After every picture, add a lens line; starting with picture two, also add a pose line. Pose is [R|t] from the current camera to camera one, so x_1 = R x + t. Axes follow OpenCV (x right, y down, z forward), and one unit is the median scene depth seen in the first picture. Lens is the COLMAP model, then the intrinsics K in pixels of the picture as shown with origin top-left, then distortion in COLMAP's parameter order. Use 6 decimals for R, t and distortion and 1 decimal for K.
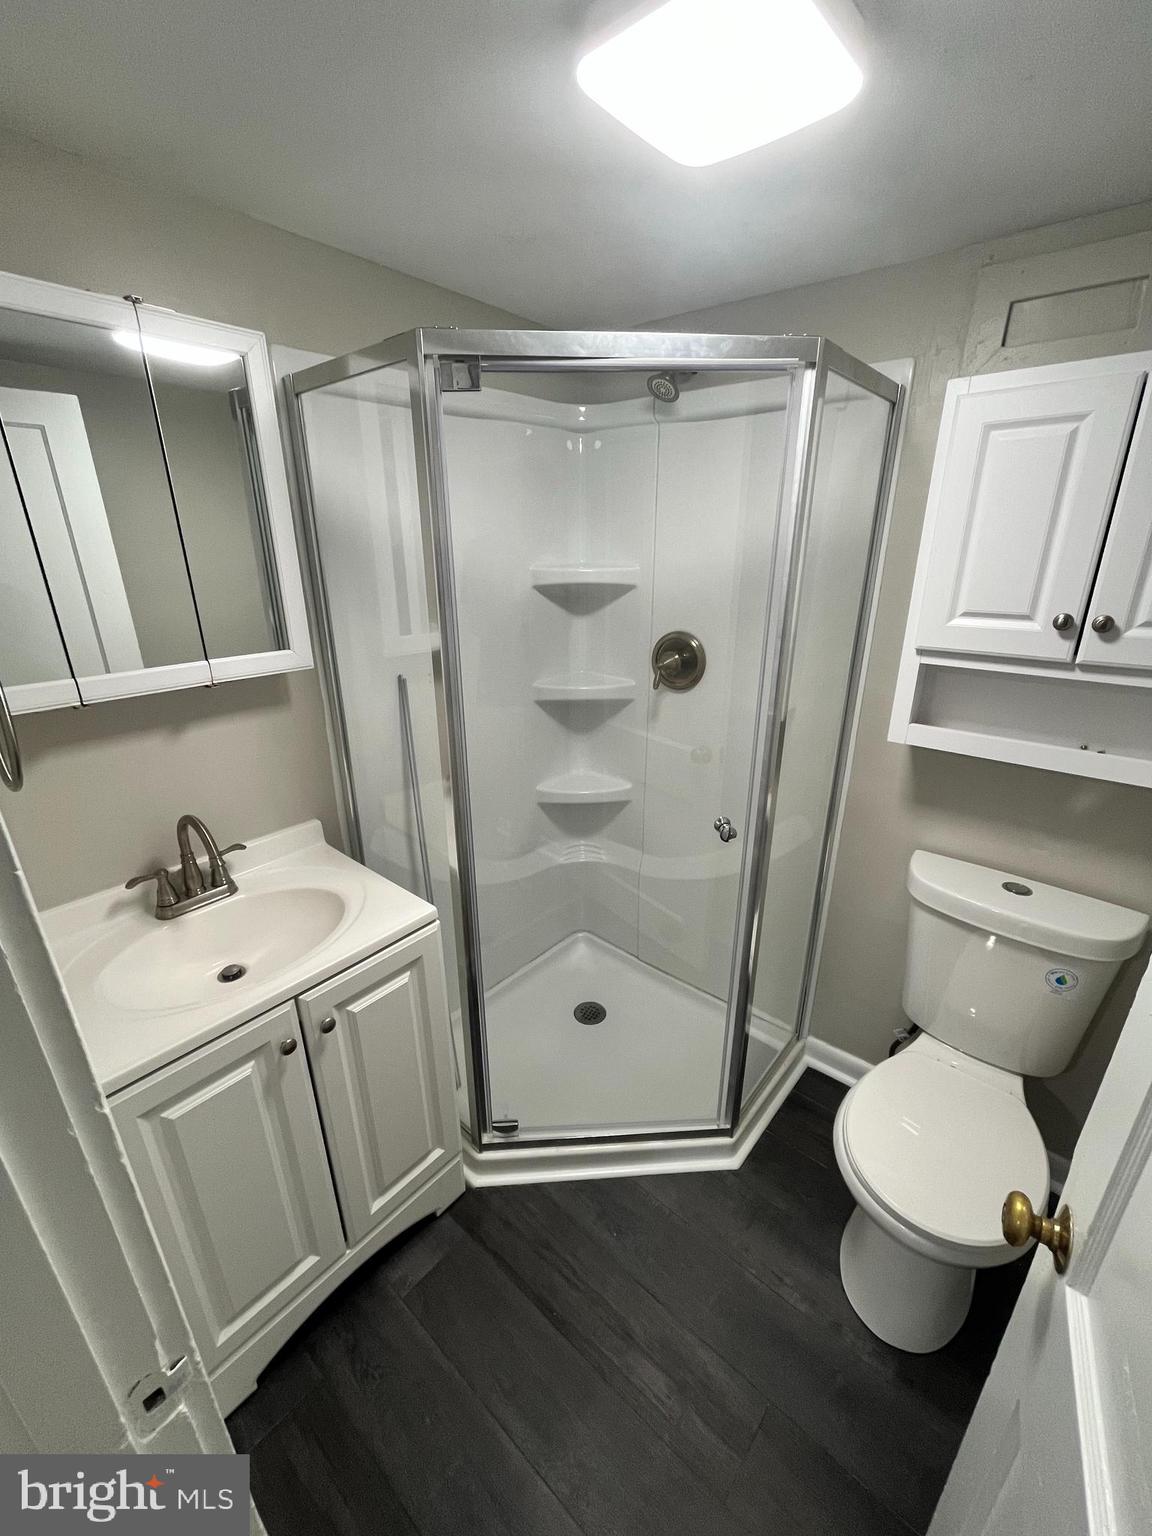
lens RADIAL K [[624.4, 0, 583.1], [0, 624.4, 771.7], [0, 0, 1]] dist [-0.002884, -0.000243]
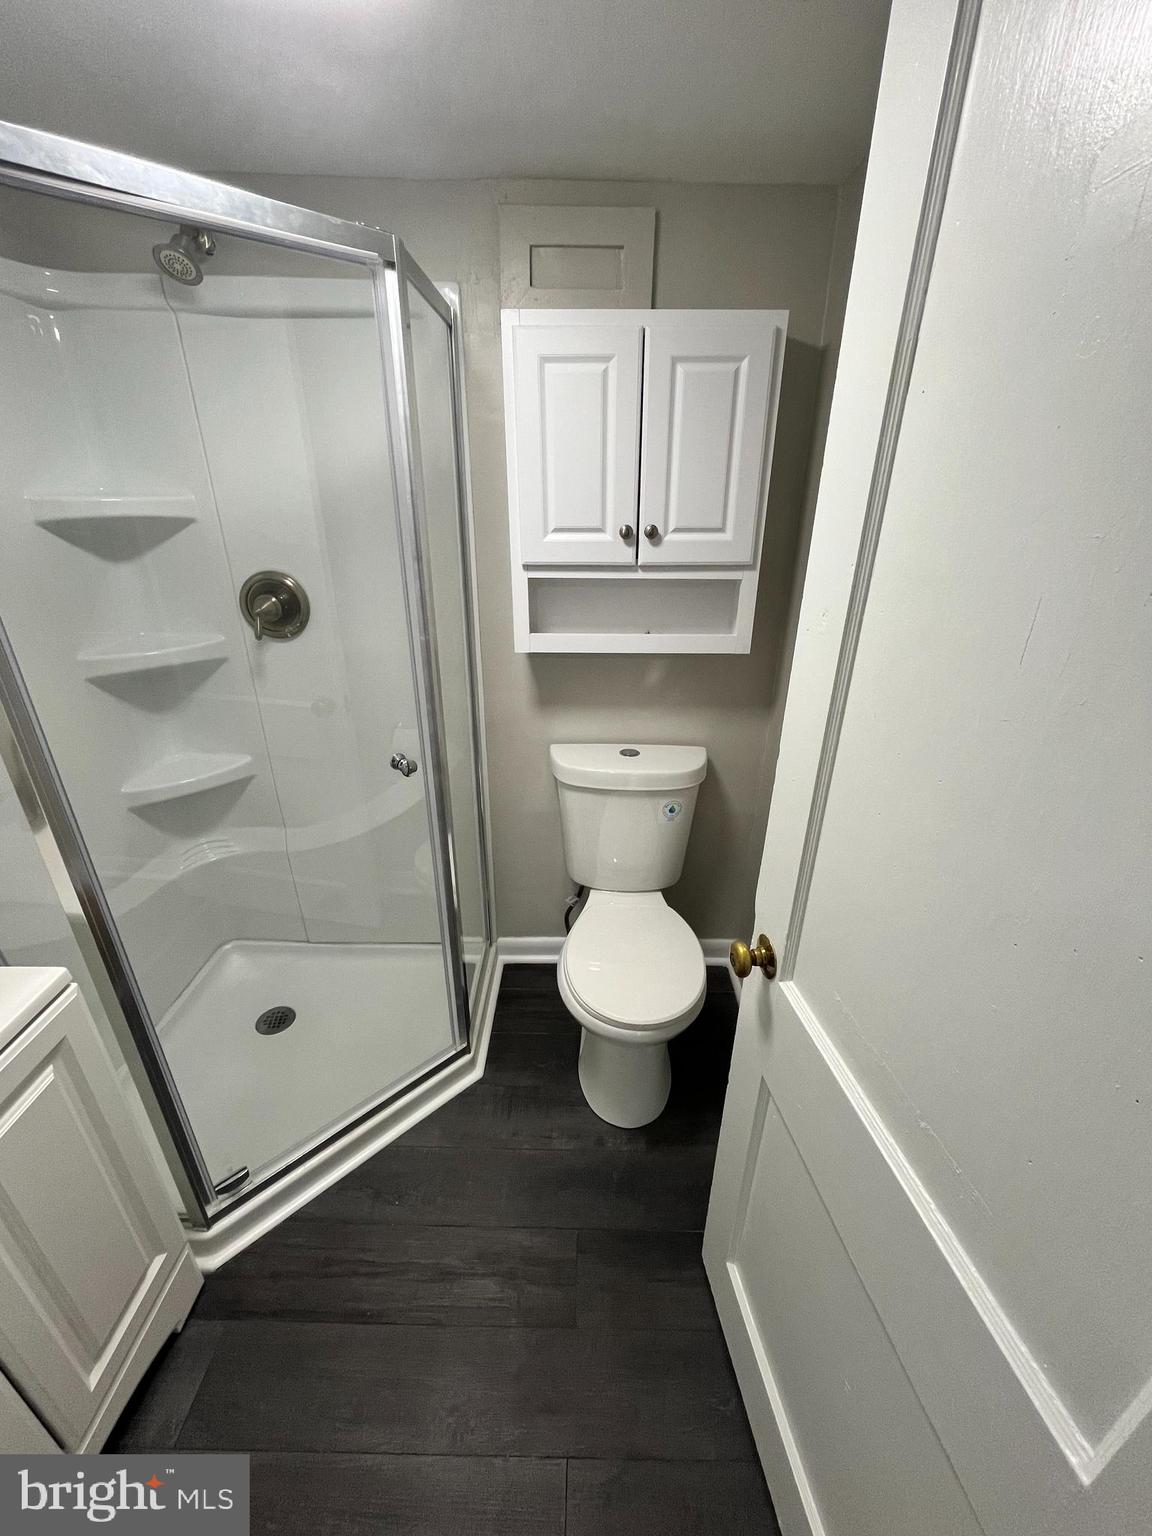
lens RADIAL K [[624.4, 0, 585.5], [0, 624.4, 771.1], [0, 0, 1]] dist [-0.002884, -0.000243]
pose [[0.763924, -0.259300, 0.590917, -0.123045], [0.213950, 0.965695, 0.147166, 0.017320], [-0.608806, 0.014003, 0.793195, 0.047122]]
